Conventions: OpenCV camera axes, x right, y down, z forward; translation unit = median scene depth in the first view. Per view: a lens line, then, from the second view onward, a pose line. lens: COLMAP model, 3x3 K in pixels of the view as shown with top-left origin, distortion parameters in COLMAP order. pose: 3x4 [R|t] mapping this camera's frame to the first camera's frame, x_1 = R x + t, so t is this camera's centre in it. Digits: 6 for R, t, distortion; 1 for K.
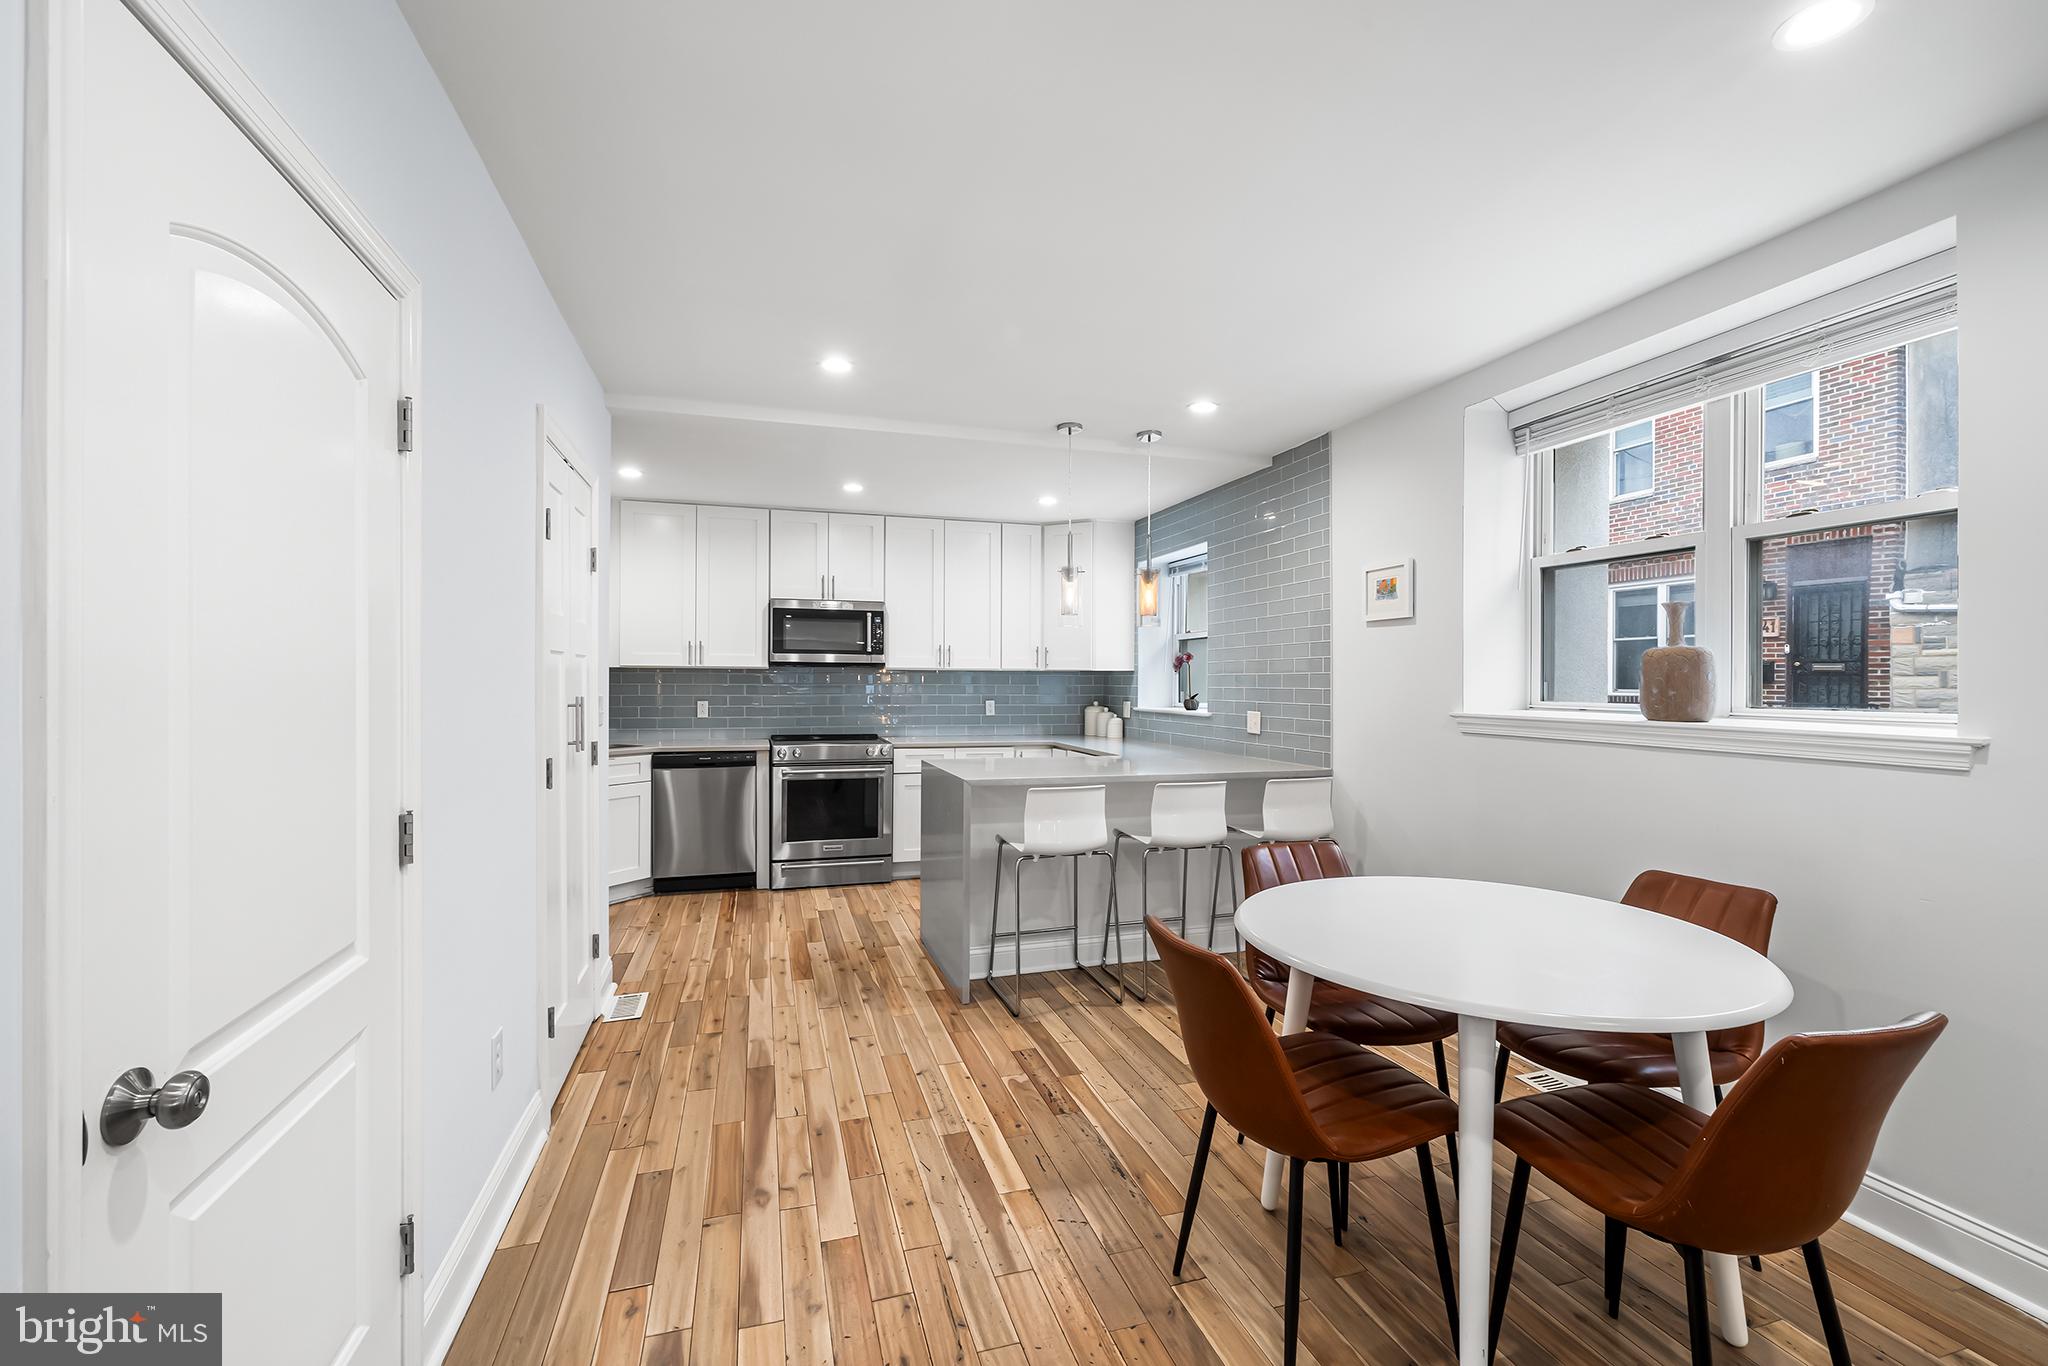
lens RADIAL K [[811.8, 0, 1014.0], [0, 811.8, 679.1], [0, 0, 1]] dist [-0.004640, 0.000378]
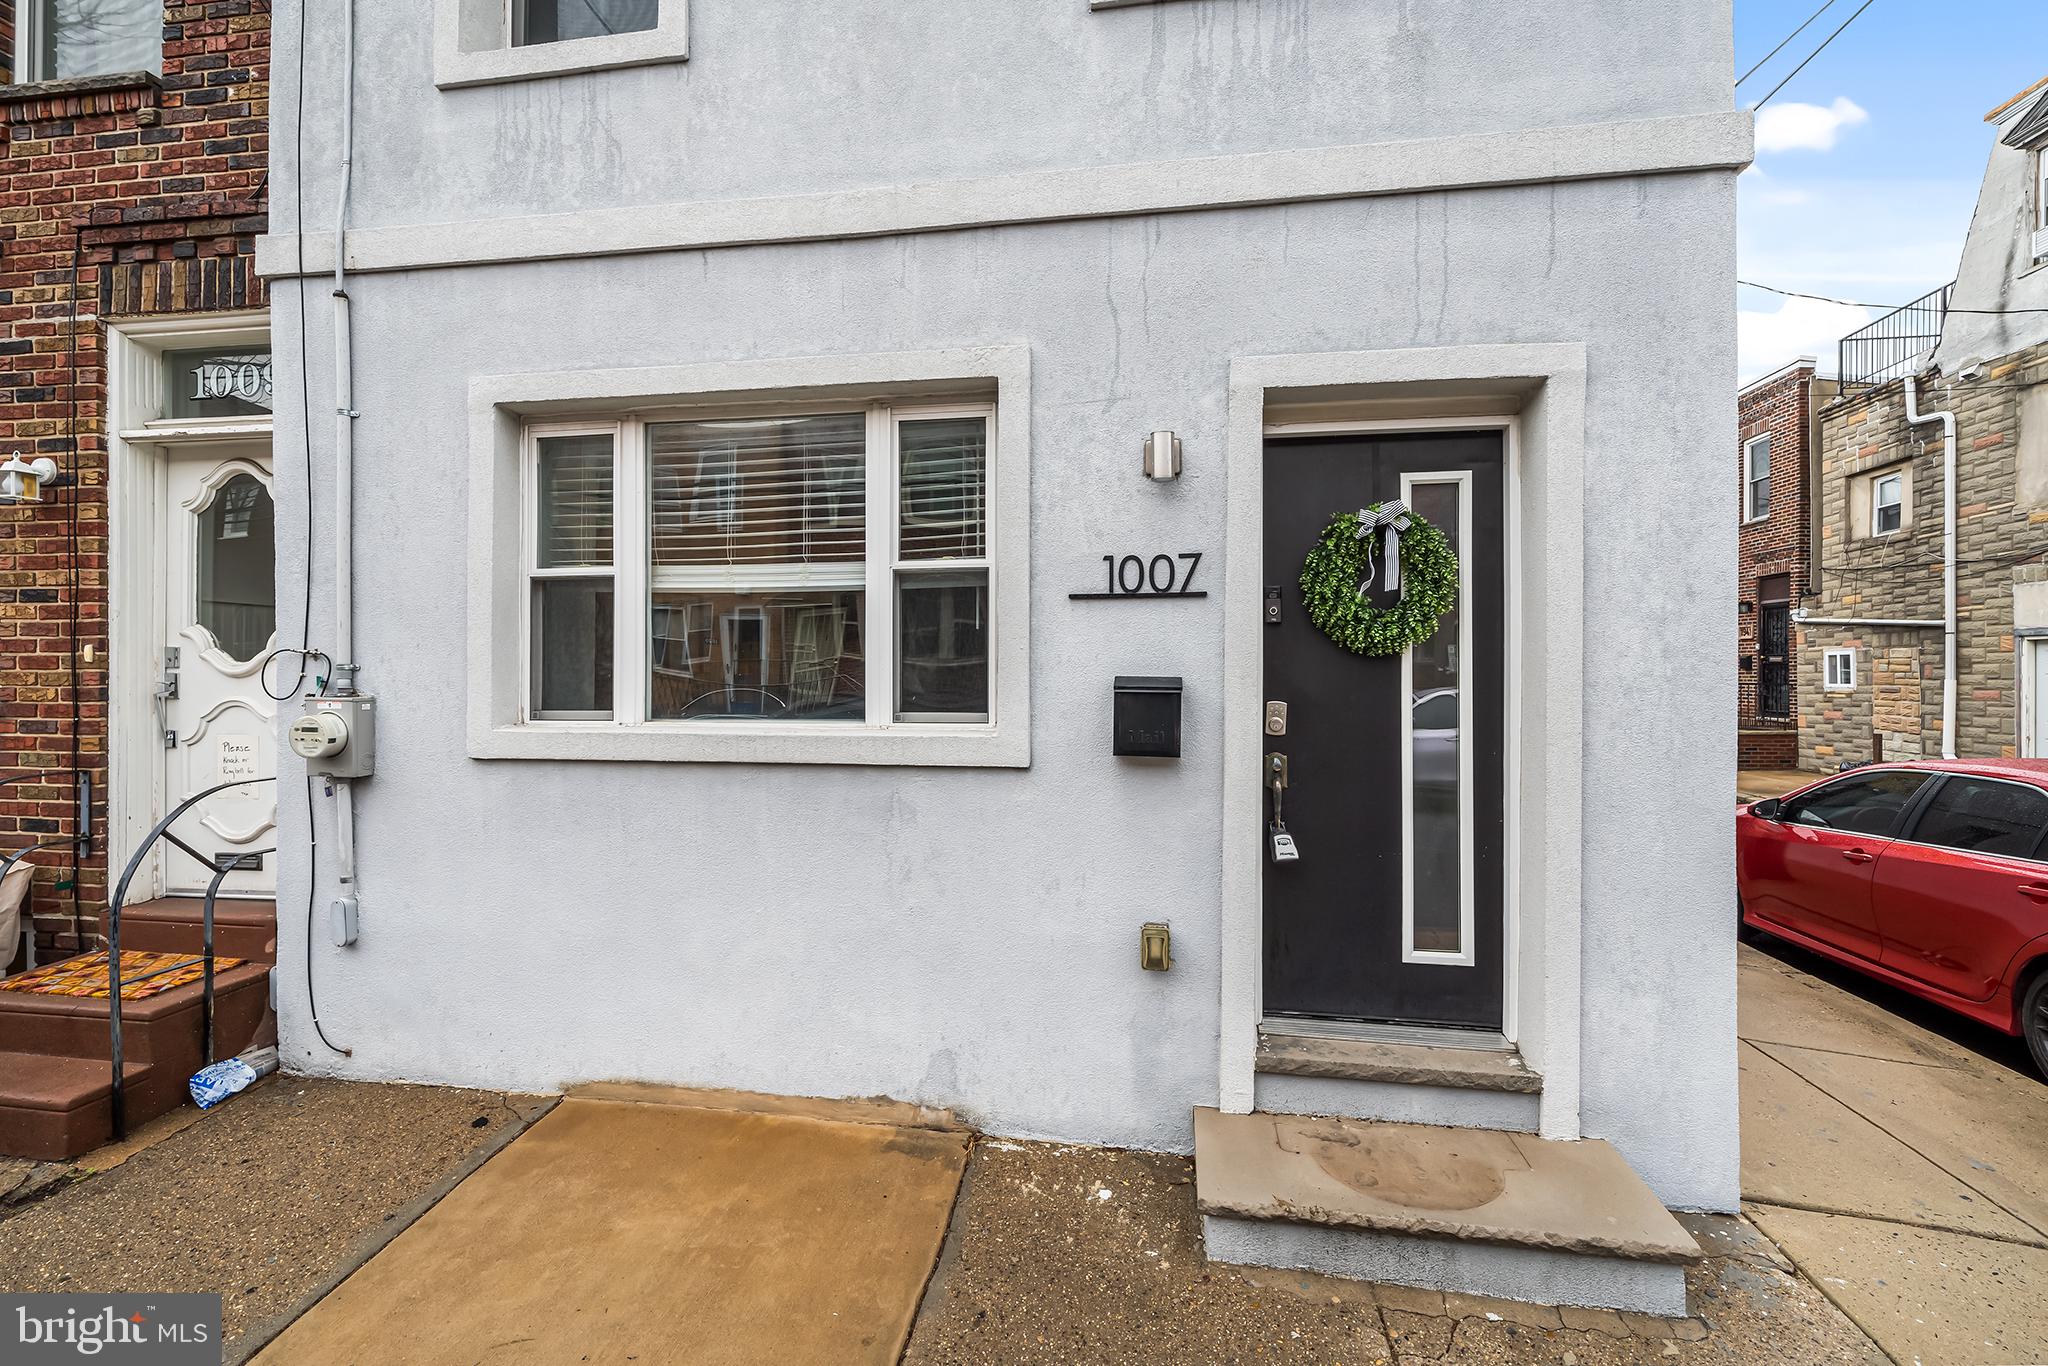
lens RADIAL K [[877.5, 0, 1037.2], [0, 877.5, 673.4], [0, 0, 1]] dist [0.002140, -0.000778]
pose [[0.903452, -0.000855, -0.428688, 0.919539], [0.000573, 1.000000, -0.000788, 0.022905], [0.428688, 0.000466, 0.903452, -1.974219]]
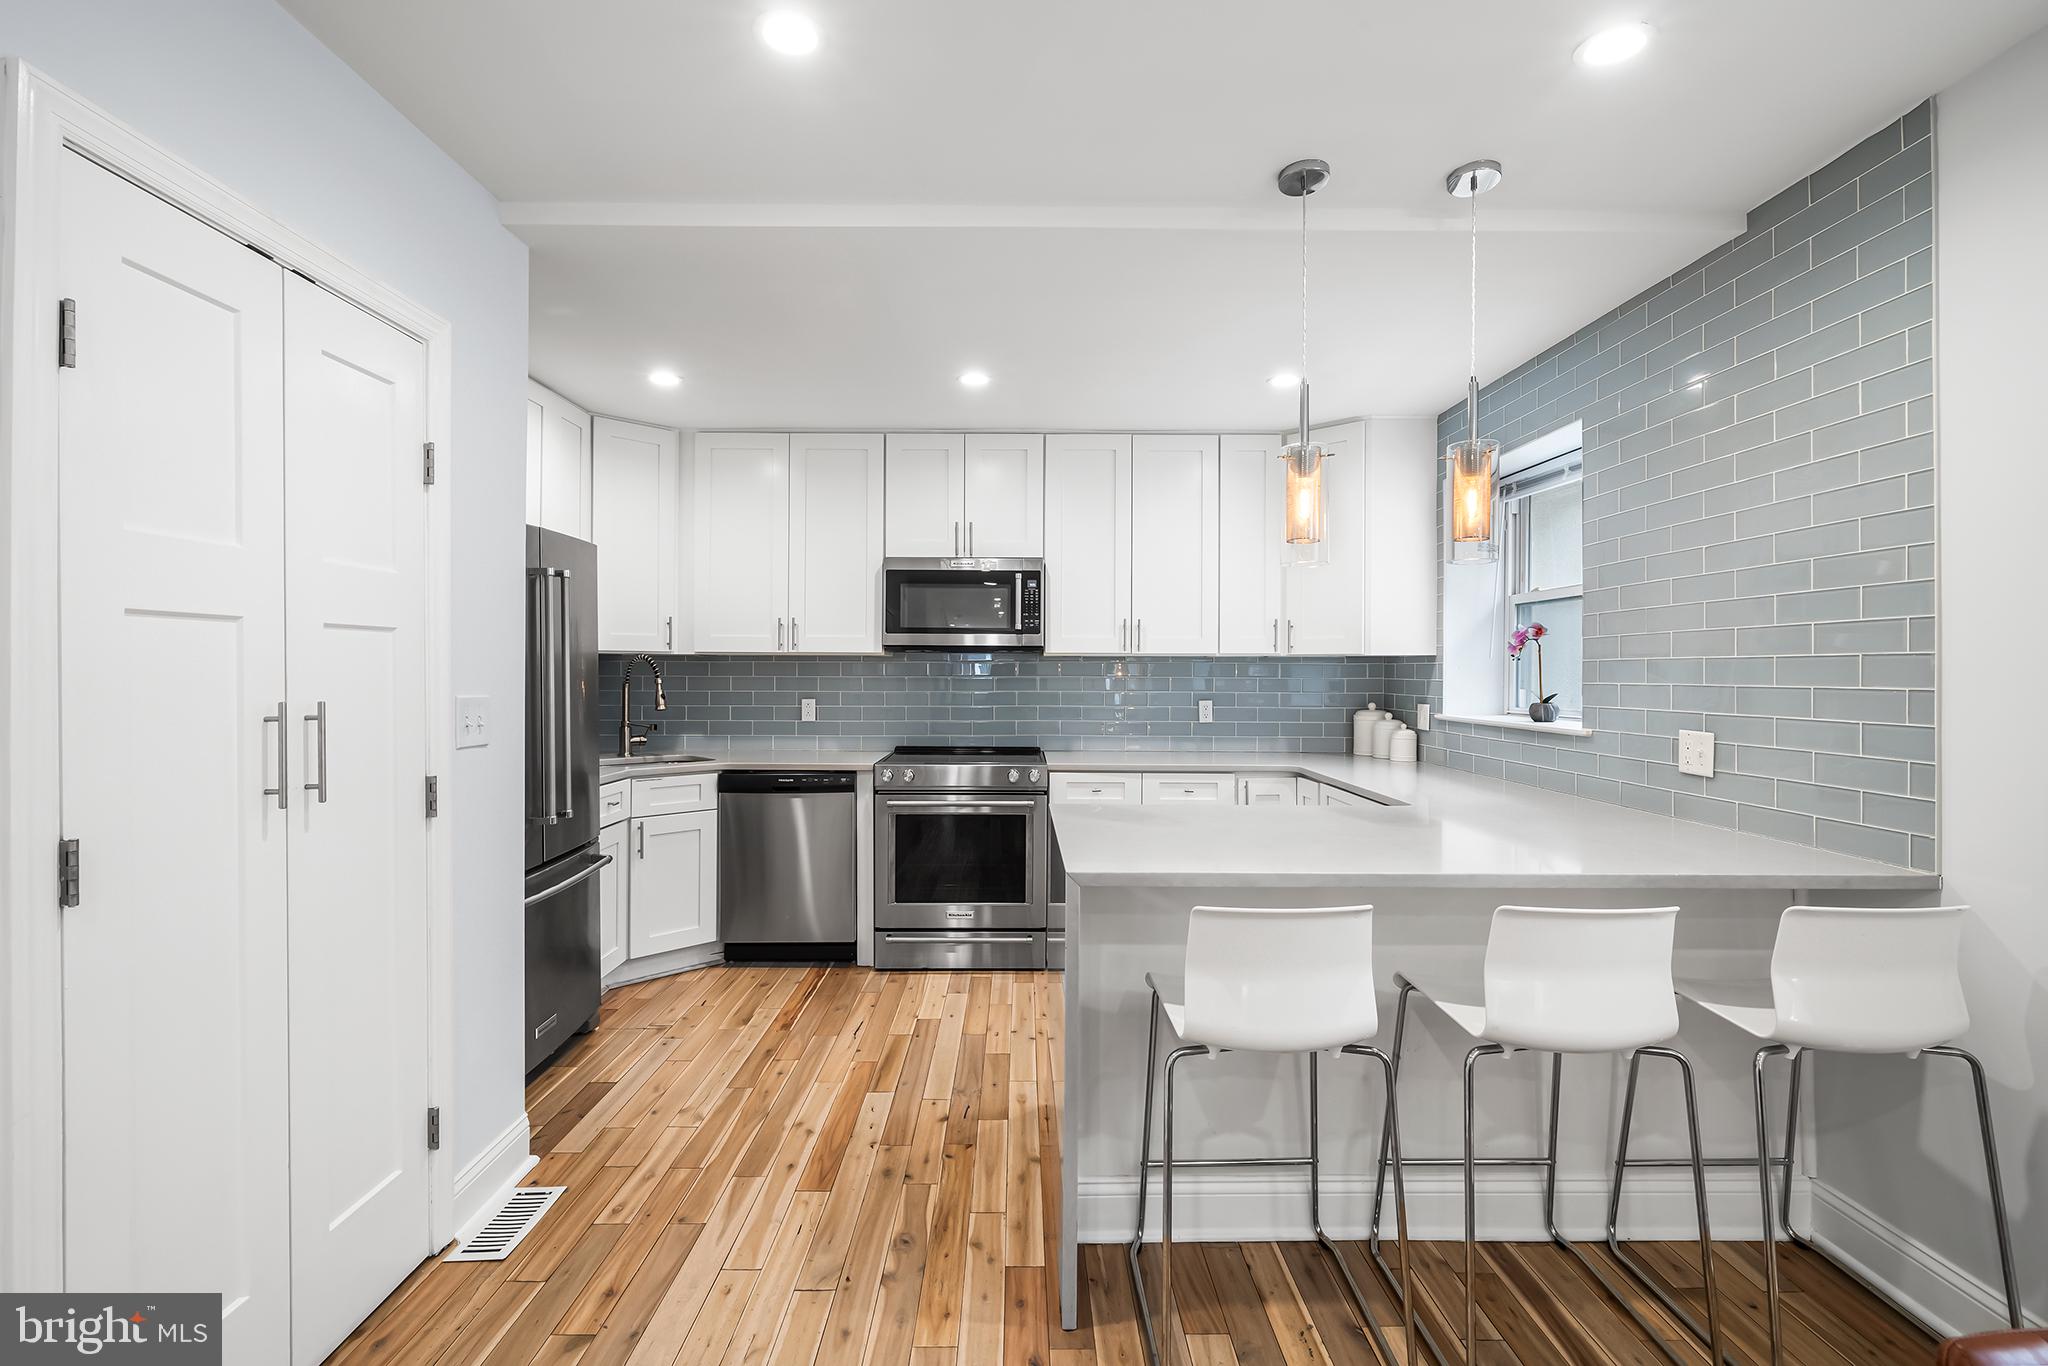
lens RADIAL K [[877.5, 0, 1028.0], [0, 877.5, 672.7], [0, 0, 1]] dist [0.002140, -0.000778]
pose [[0.959792, -0.000610, -0.280711, 0.040068], [0.001356, 0.999996, 0.002463, 0.001038], [0.280709, -0.002744, 0.959789, 0.293256]]
